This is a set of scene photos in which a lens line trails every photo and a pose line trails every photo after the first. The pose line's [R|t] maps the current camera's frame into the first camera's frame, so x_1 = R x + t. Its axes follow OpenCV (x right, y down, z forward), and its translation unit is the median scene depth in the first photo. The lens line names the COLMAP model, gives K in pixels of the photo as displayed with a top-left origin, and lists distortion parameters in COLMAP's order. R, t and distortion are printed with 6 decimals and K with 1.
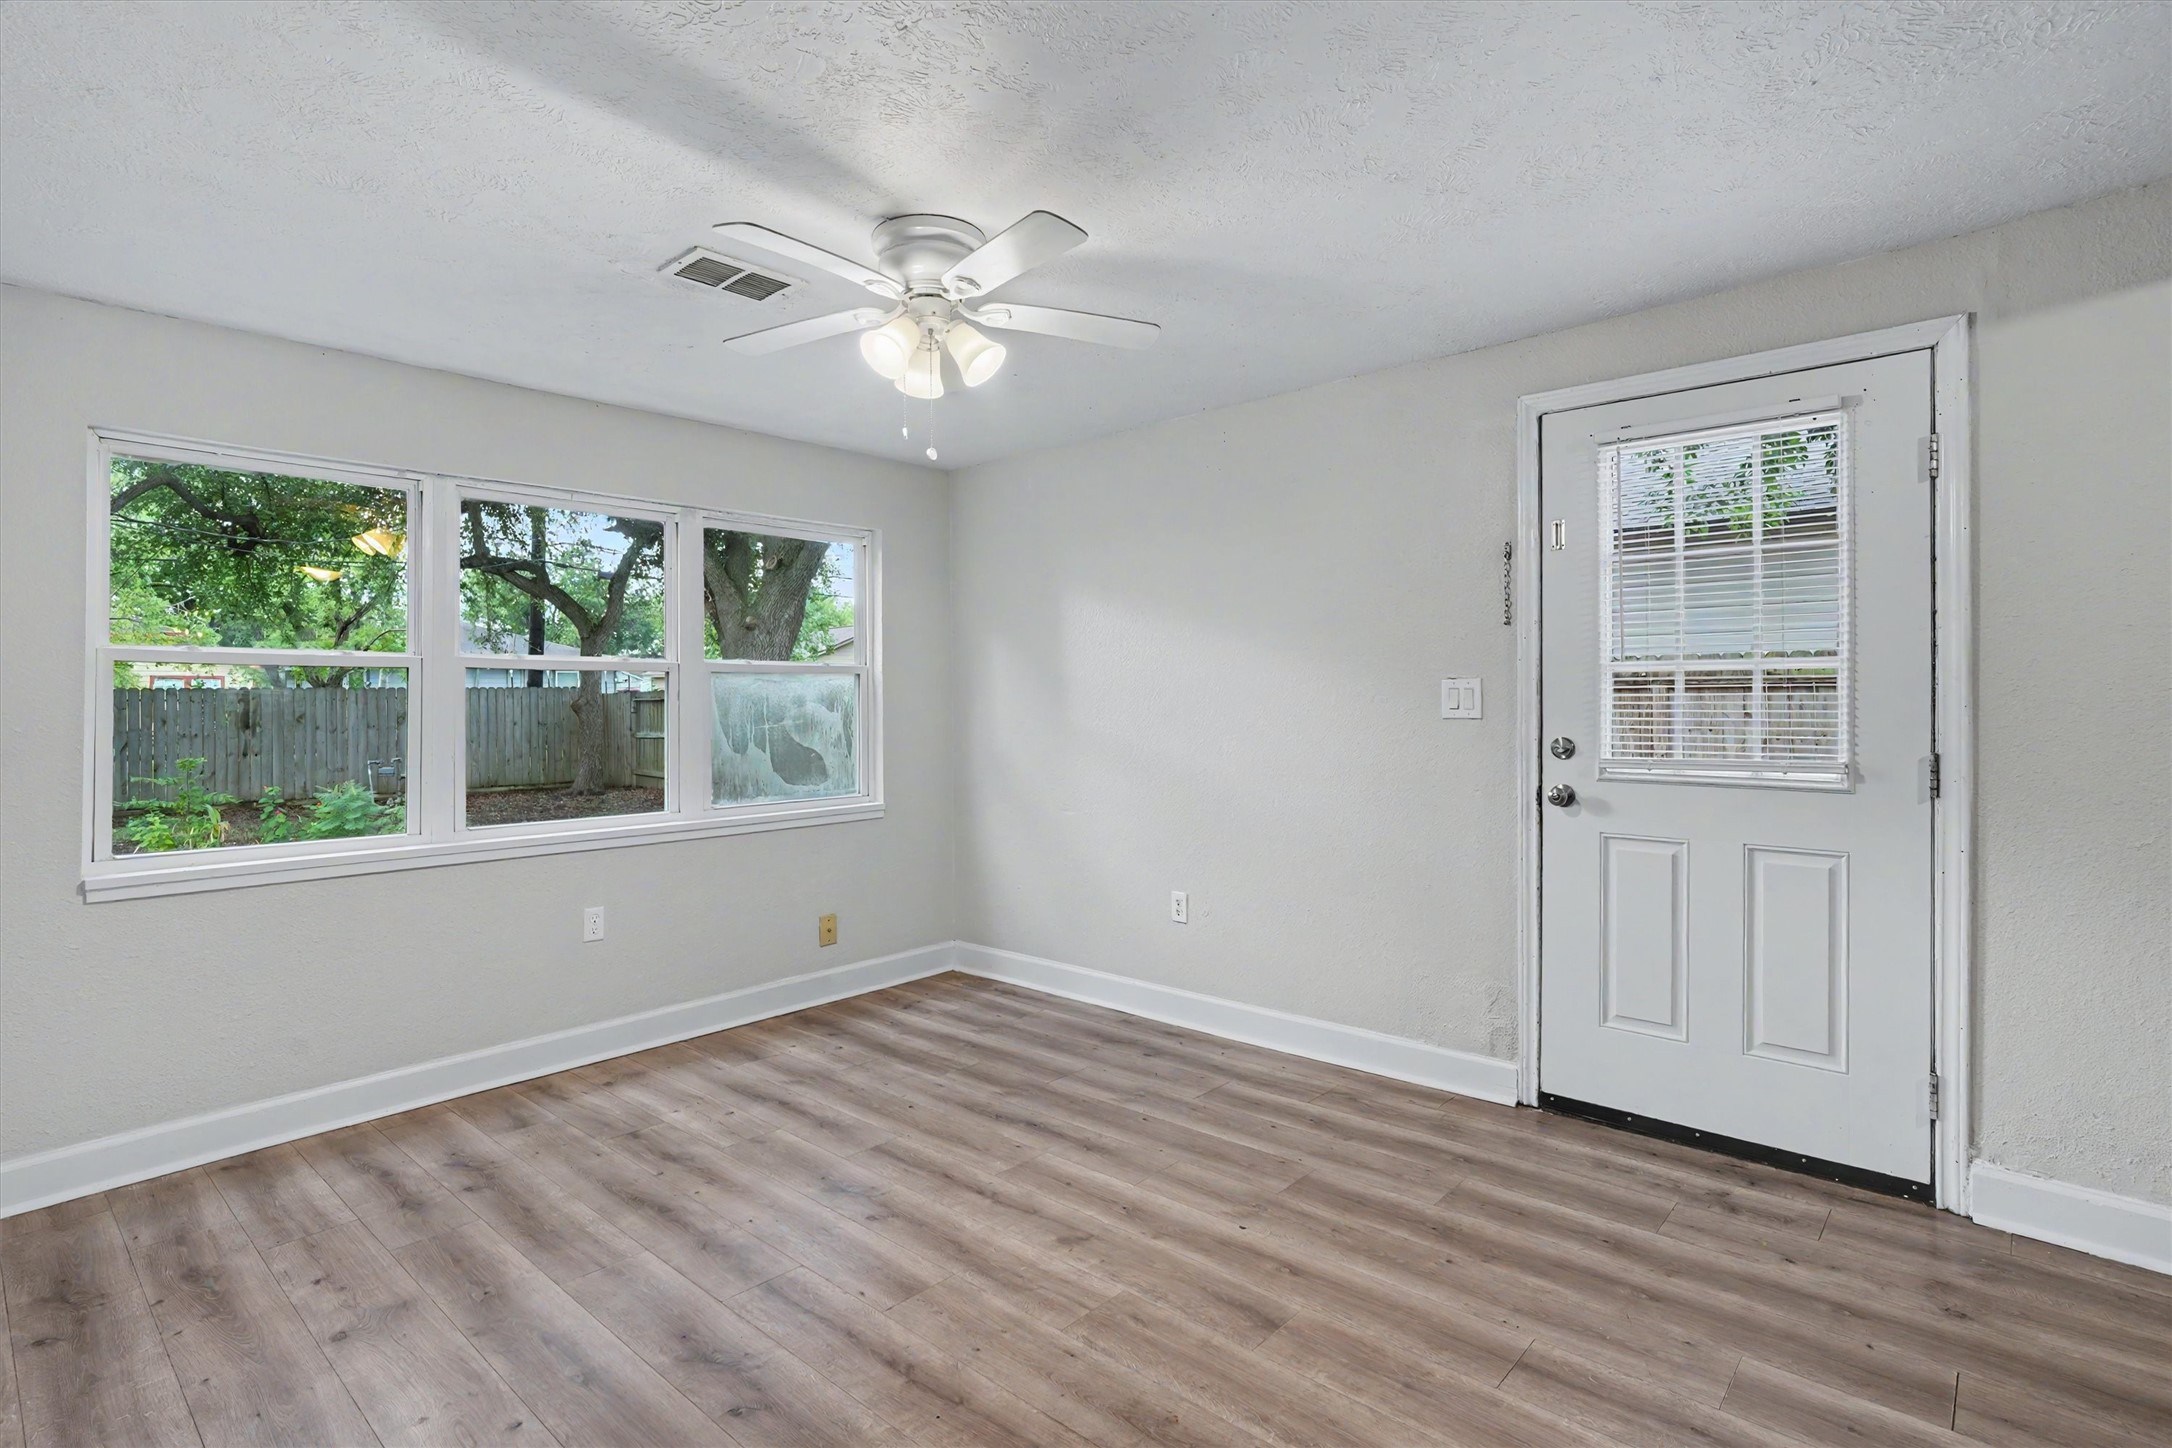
lens RADIAL K [[1049.7, 0, 1076.9], [0, 1049.7, 699.1], [0, 0, 1]] dist [-0.004333, 0.001067]
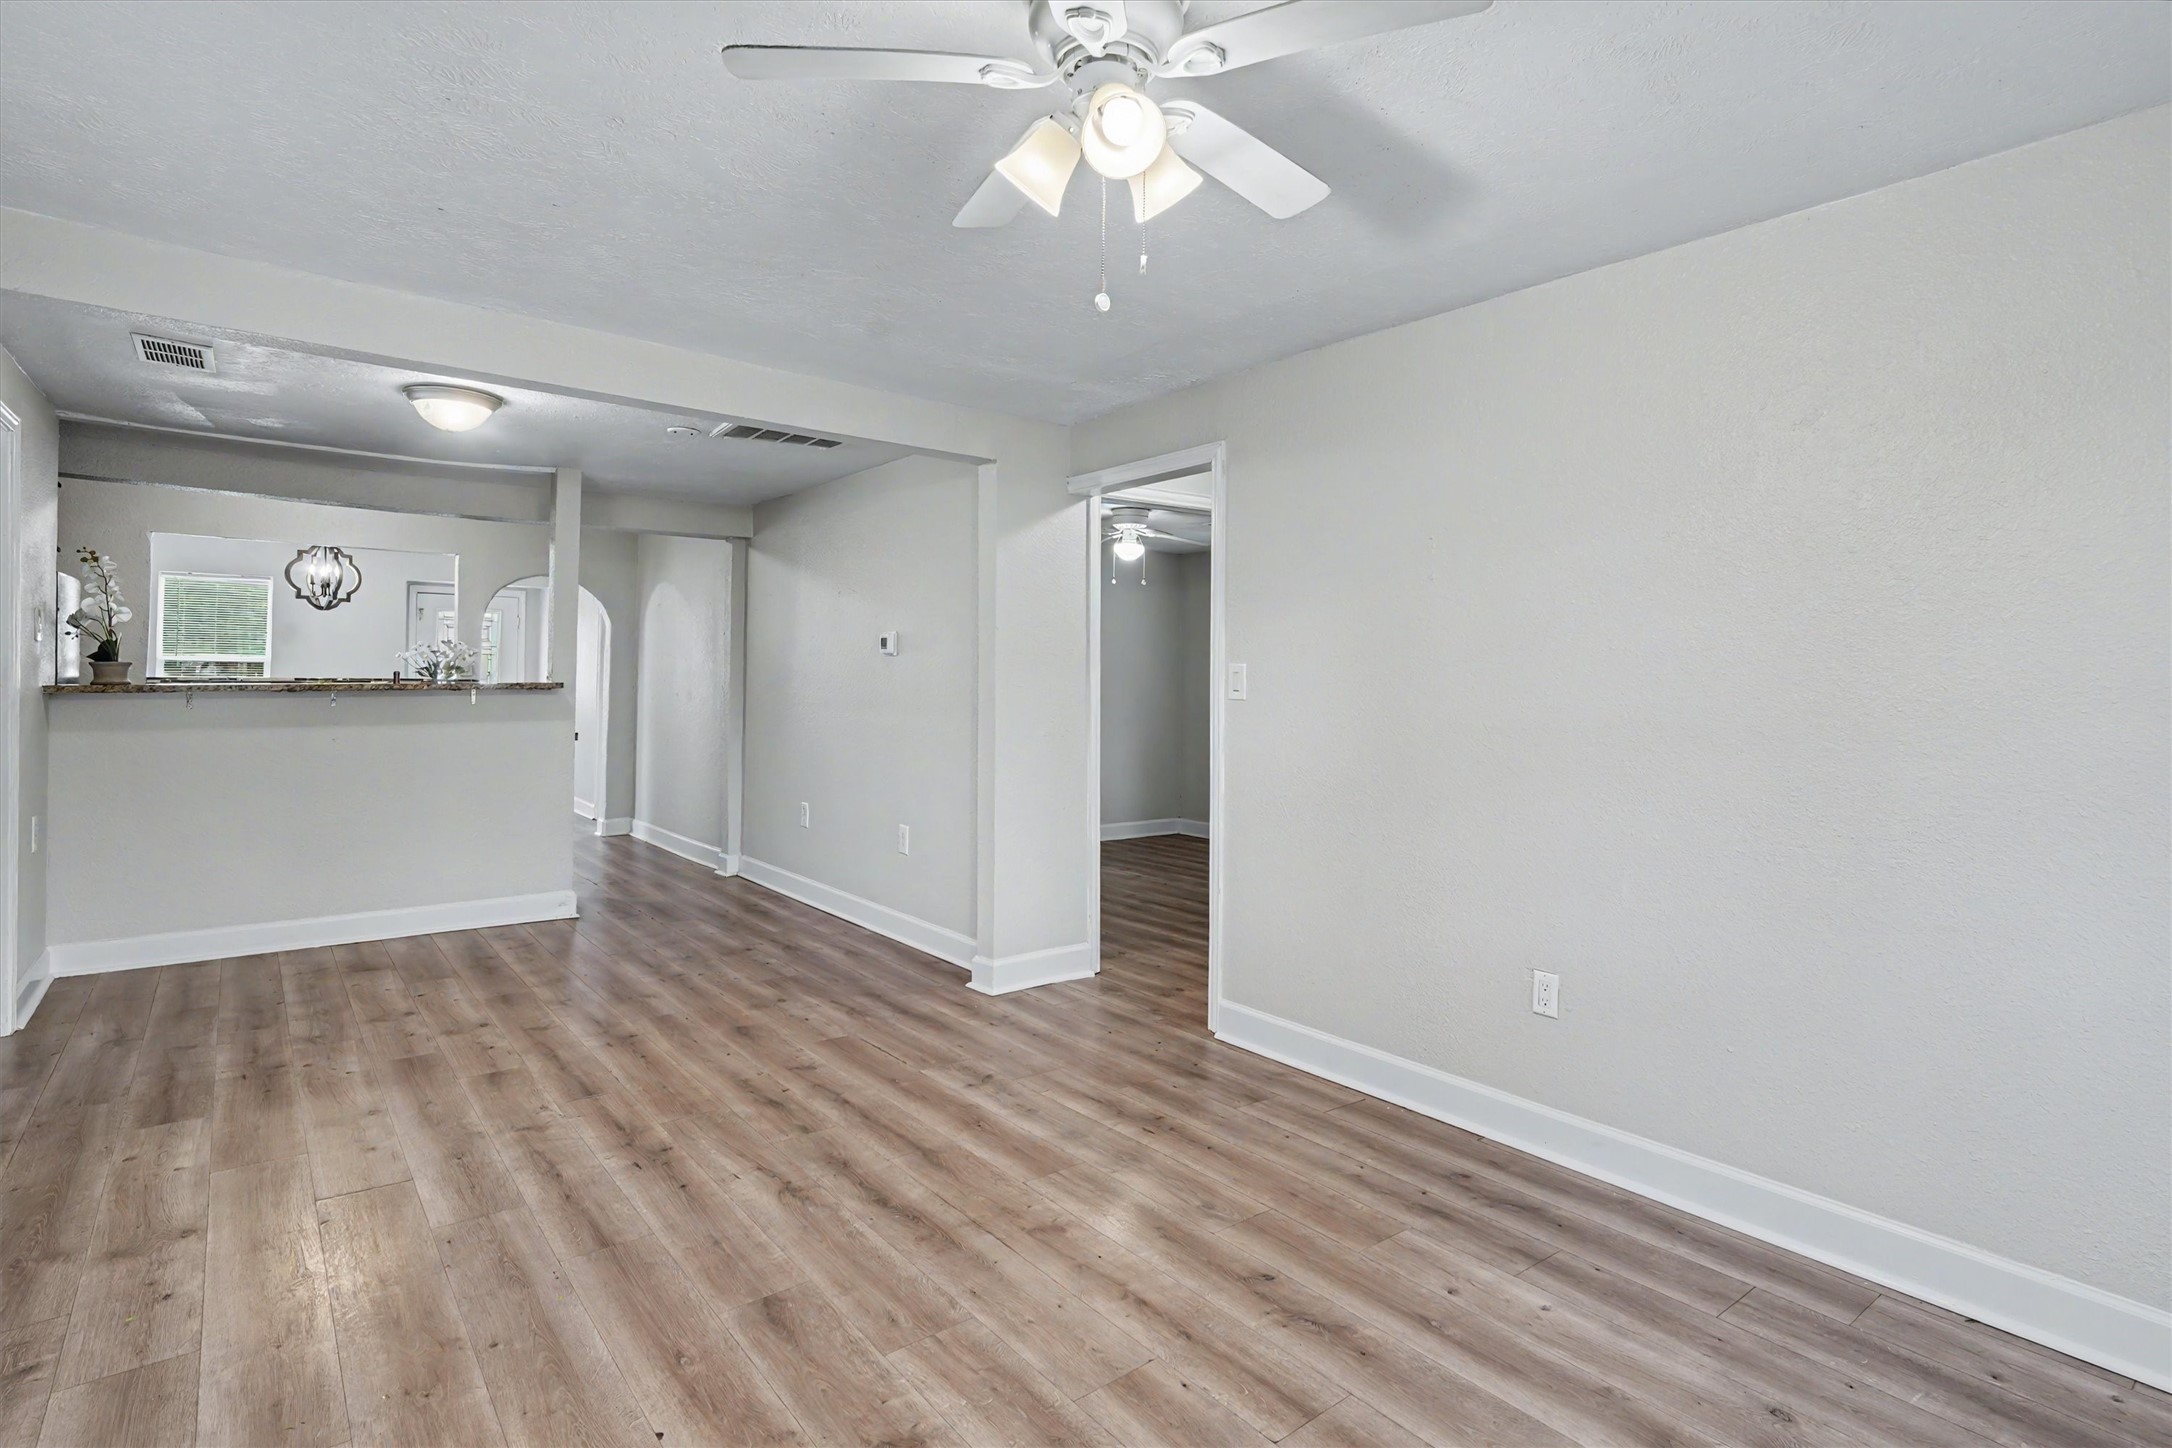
lens RADIAL K [[1049.7, 0, 1076.9], [0, 1049.7, 699.1], [0, 0, 1]] dist [-0.004333, 0.001067]
pose [[-0.985569, -0.003098, 0.169248, -0.191907], [-0.001428, 0.999949, 0.009985, 0.006795], [-0.169270, 0.009599, -0.985523, 1.355852]]
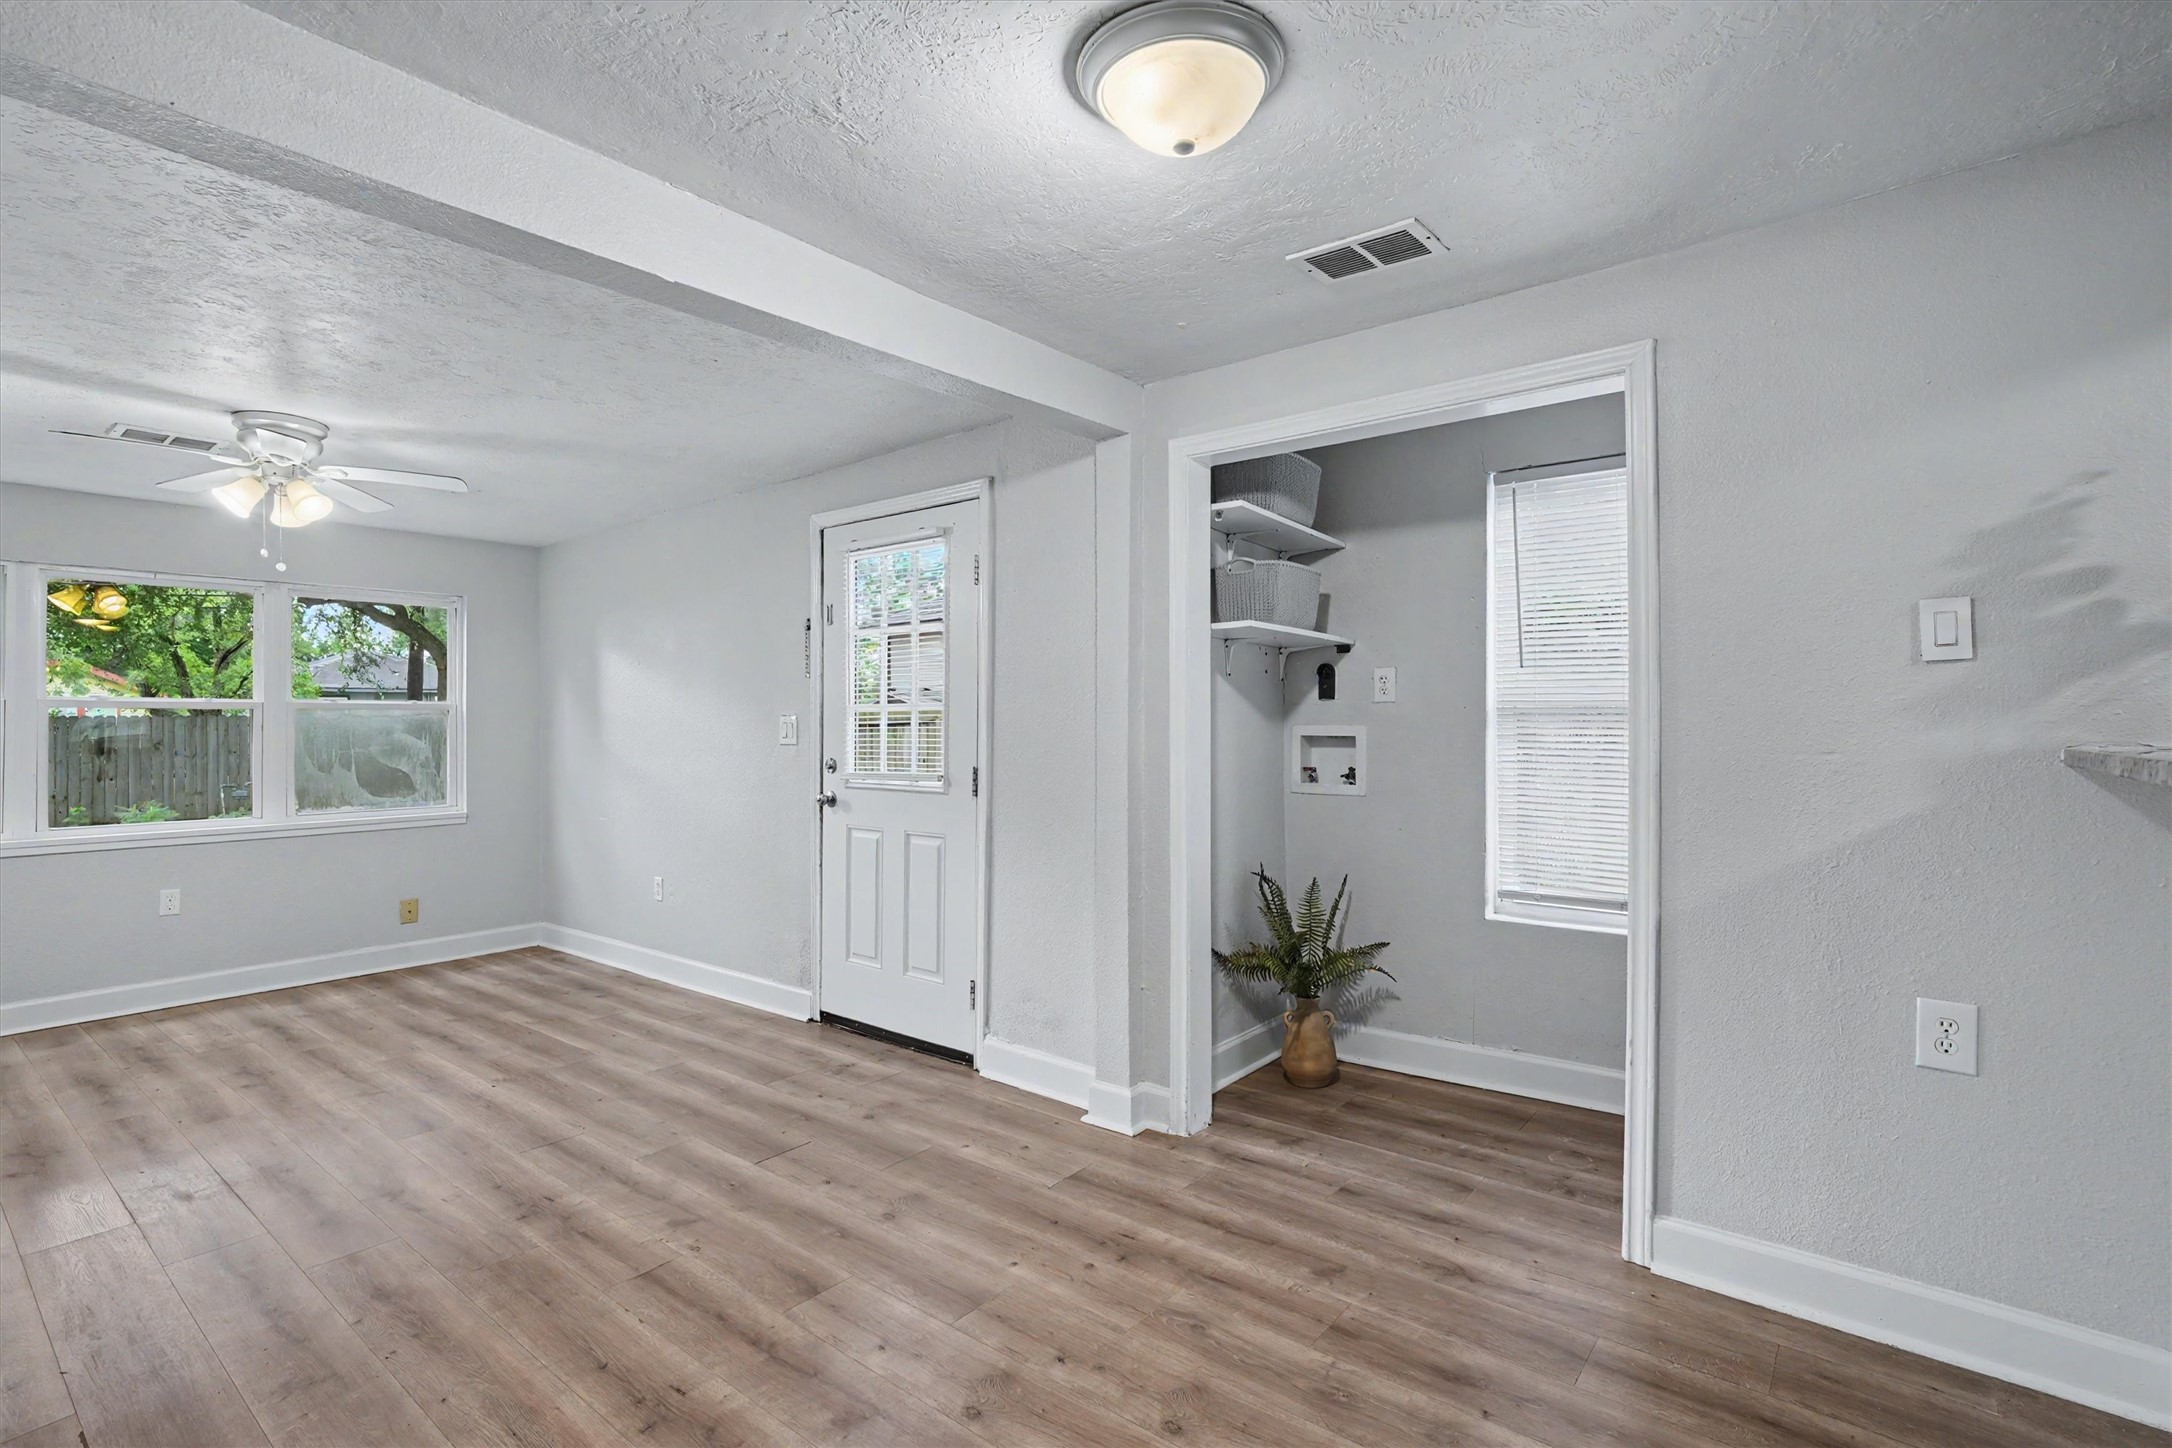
lens RADIAL K [[1018.8, 0, 1082.0], [0, 1018.8, 719.7], [0, 0, 1]] dist [-0.019905, 0.011864]
pose [[0.998769, -0.001098, 0.049594, 0.767007], [0.001295, 0.999991, -0.003936, -0.009664], [-0.049590, 0.003995, 0.998762, -0.400827]]
